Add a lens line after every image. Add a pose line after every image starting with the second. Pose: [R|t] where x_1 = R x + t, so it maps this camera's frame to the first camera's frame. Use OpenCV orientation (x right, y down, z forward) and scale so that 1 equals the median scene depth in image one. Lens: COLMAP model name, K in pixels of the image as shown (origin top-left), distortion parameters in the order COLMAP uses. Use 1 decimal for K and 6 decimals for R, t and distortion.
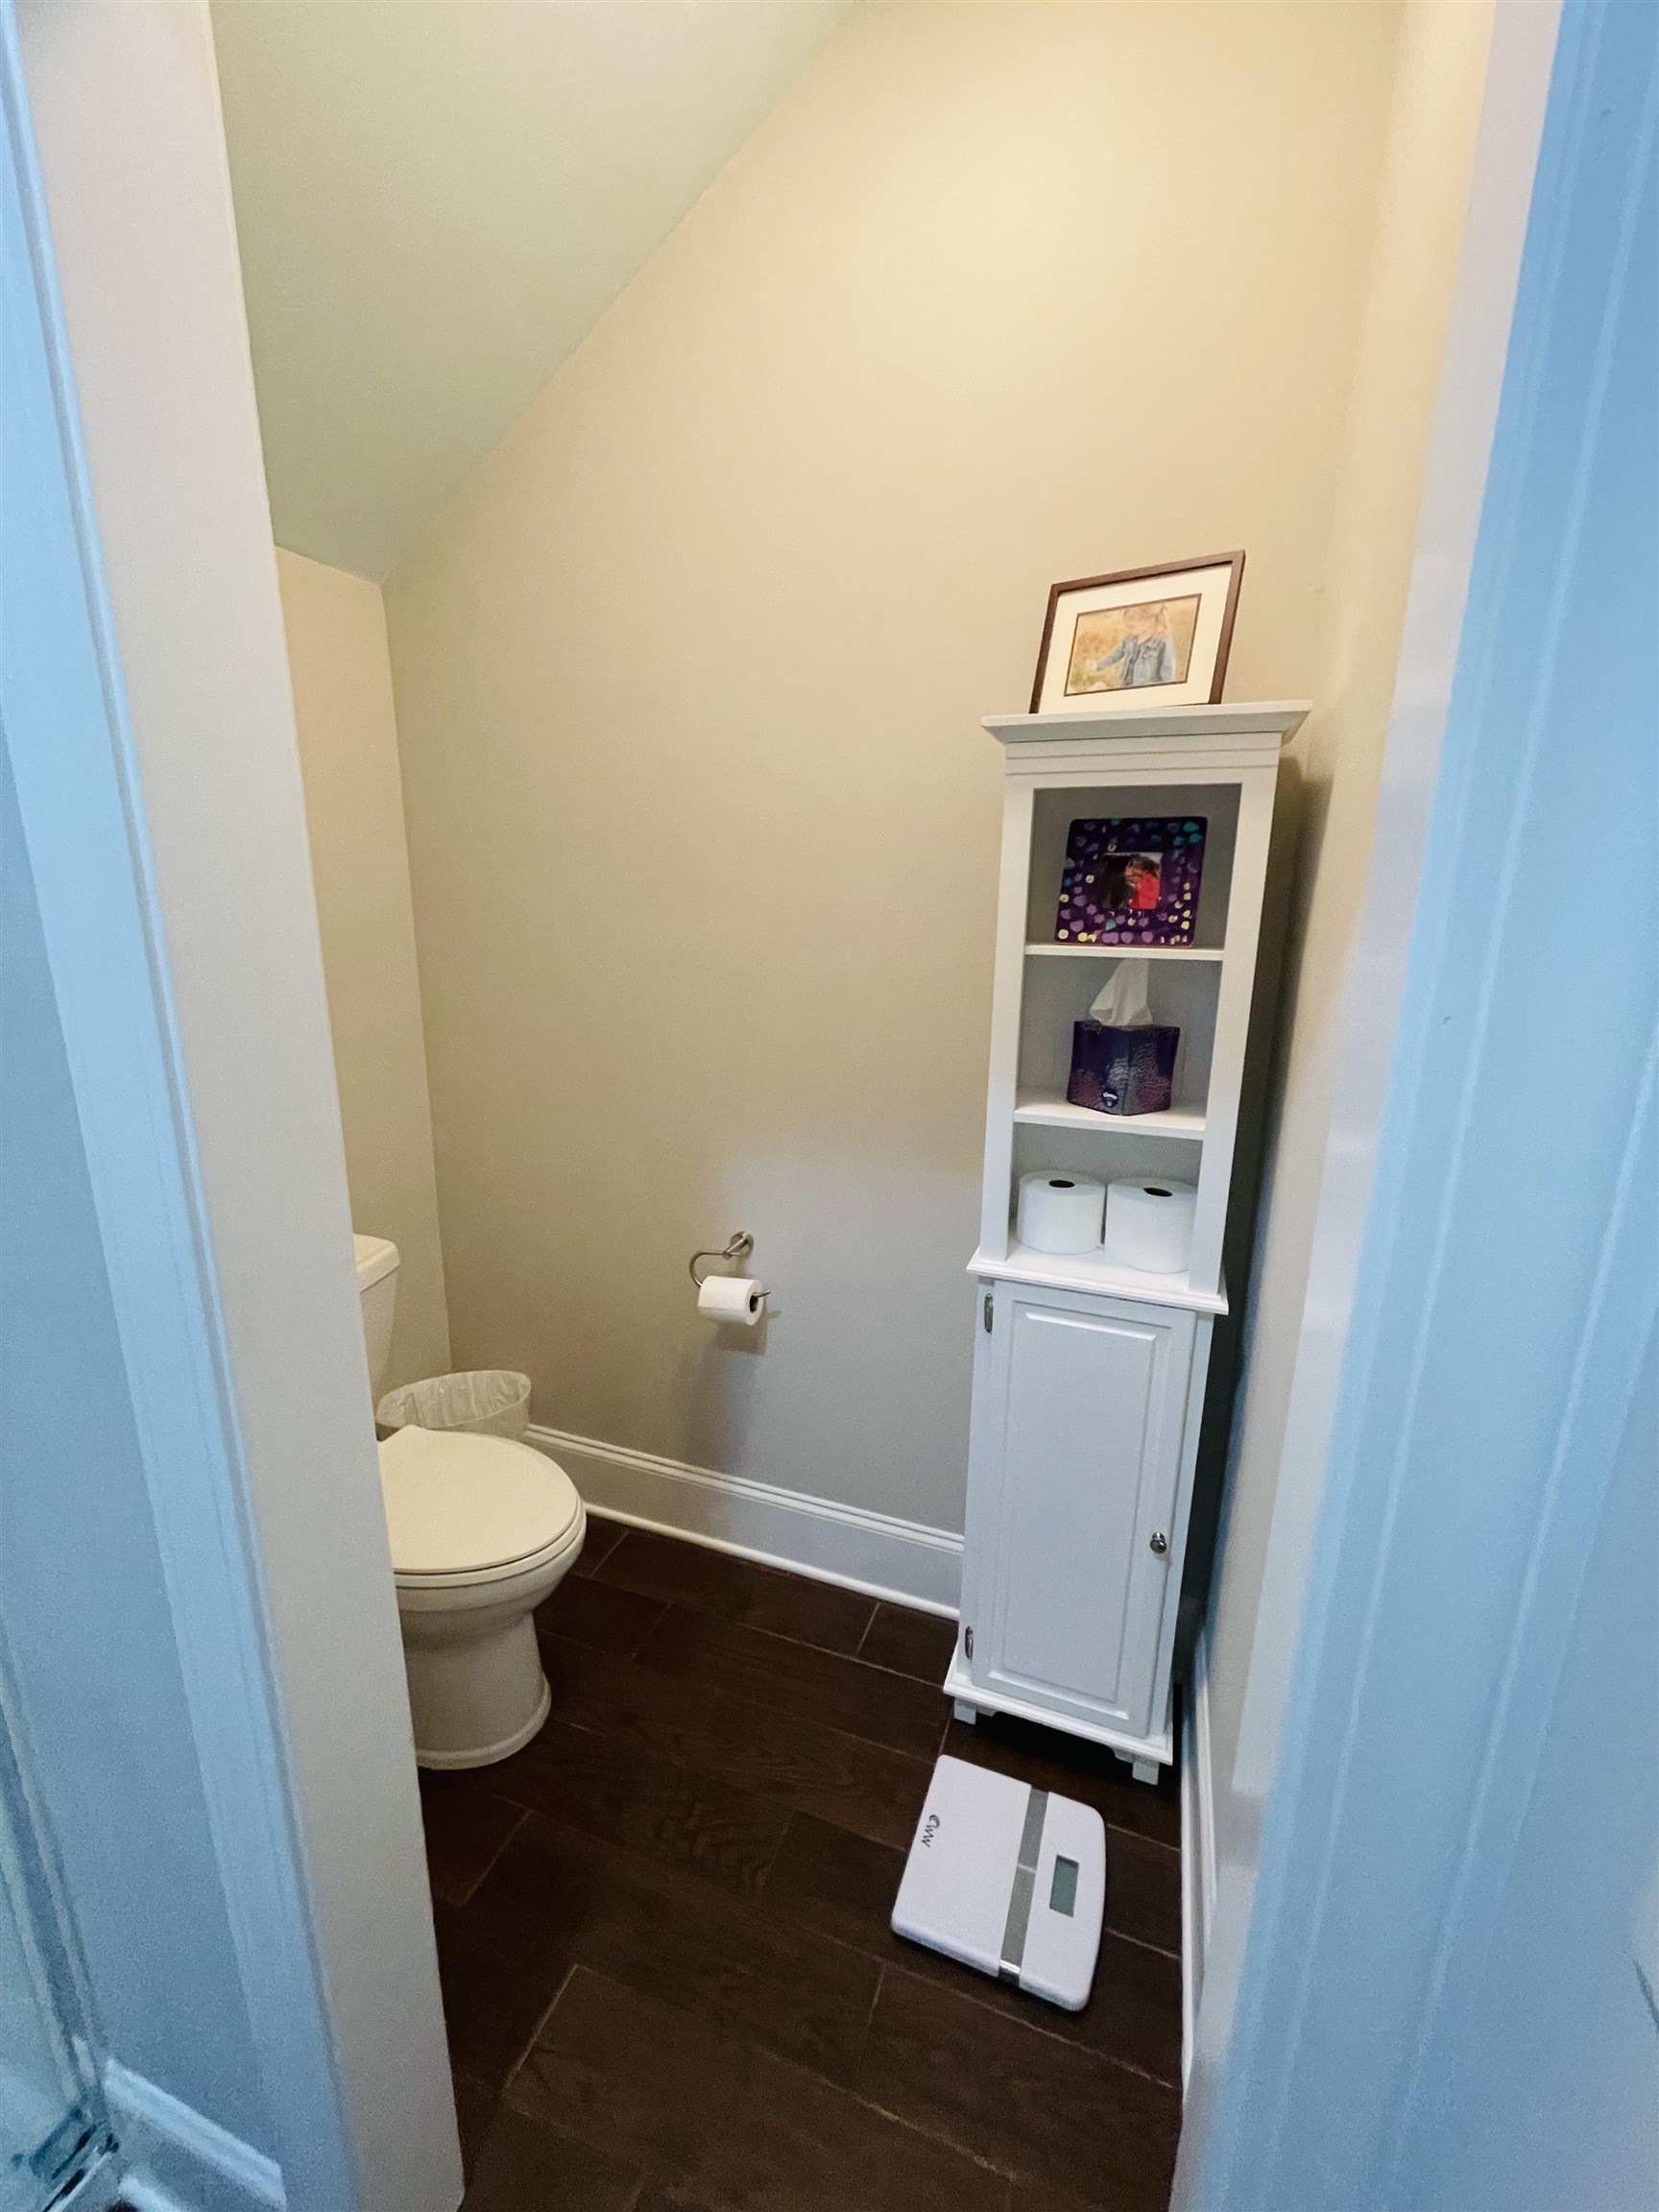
lens RADIAL K [[894.8, 0, 826.6], [0, 894.8, 1108.3], [0, 0, 1]] dist [-0.003757, -0.000277]
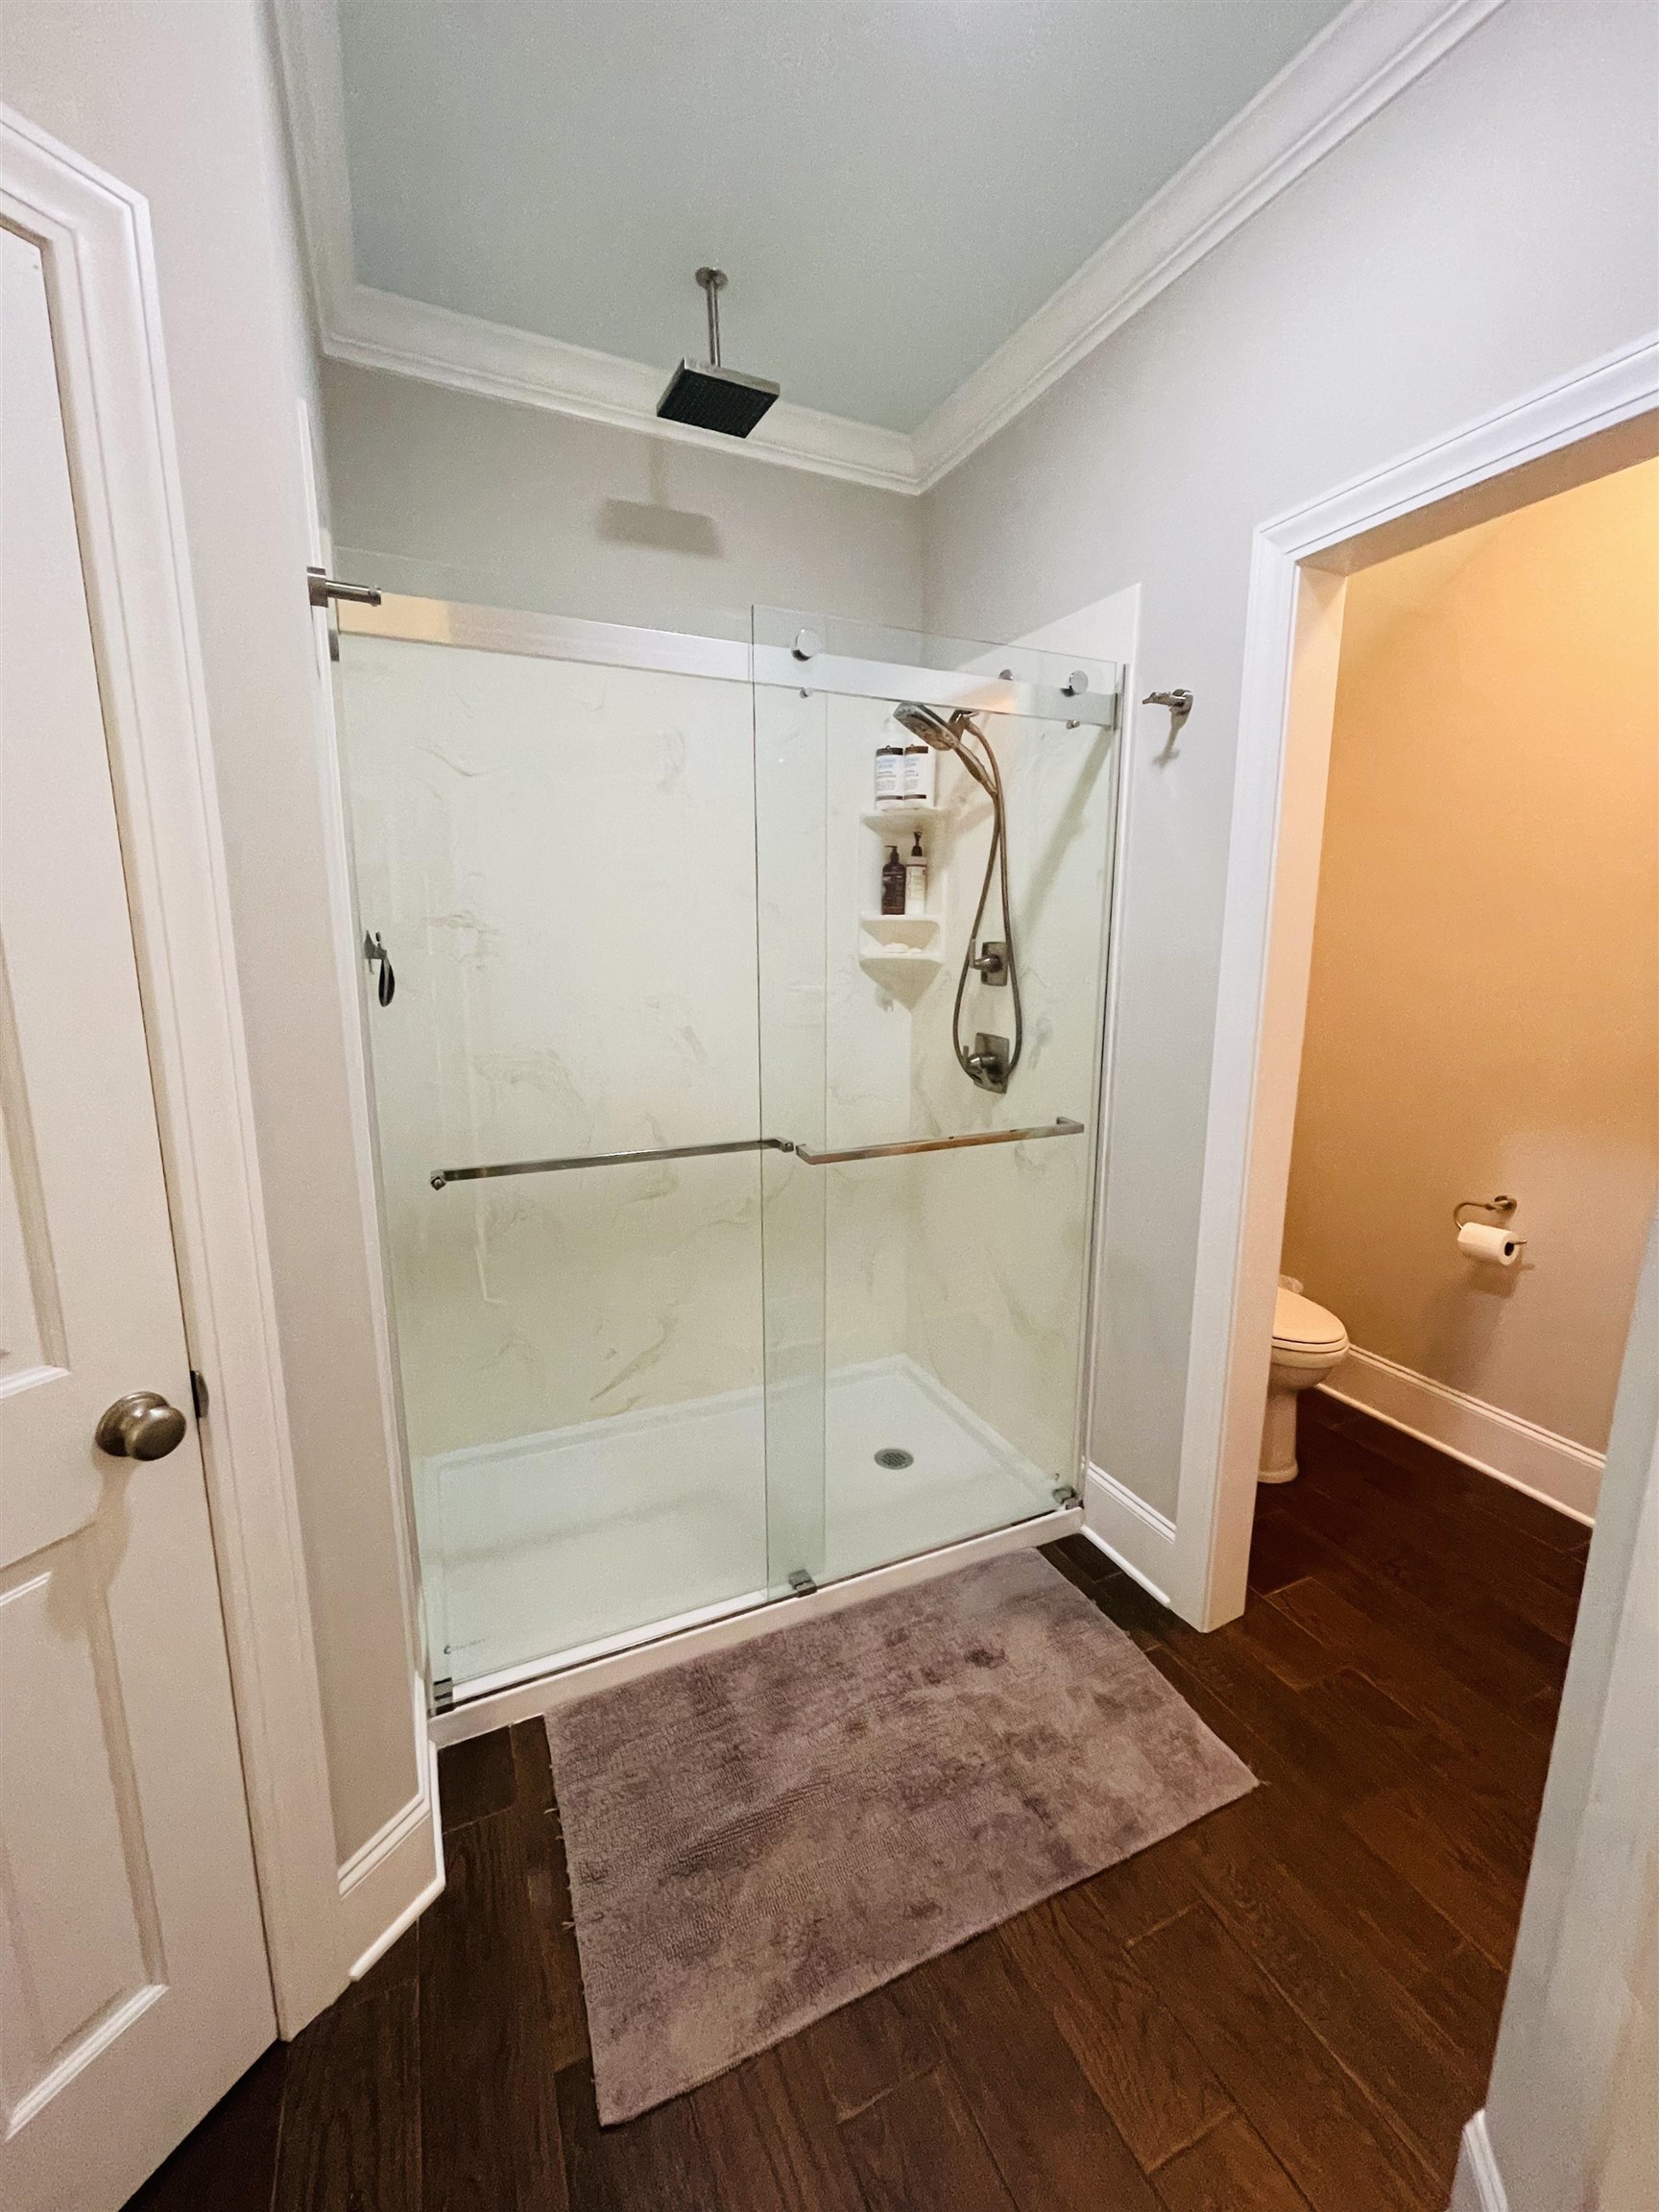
lens RADIAL K [[894.8, 0, 829.7], [0, 894.8, 1103.8], [0, 0, 1]] dist [-0.003757, -0.000277]
pose [[0.712117, 0.115813, -0.692442, 0.087525], [-0.154950, 0.987905, 0.005878, 0.155203], [0.684748, 0.103108, 0.721449, -0.618664]]
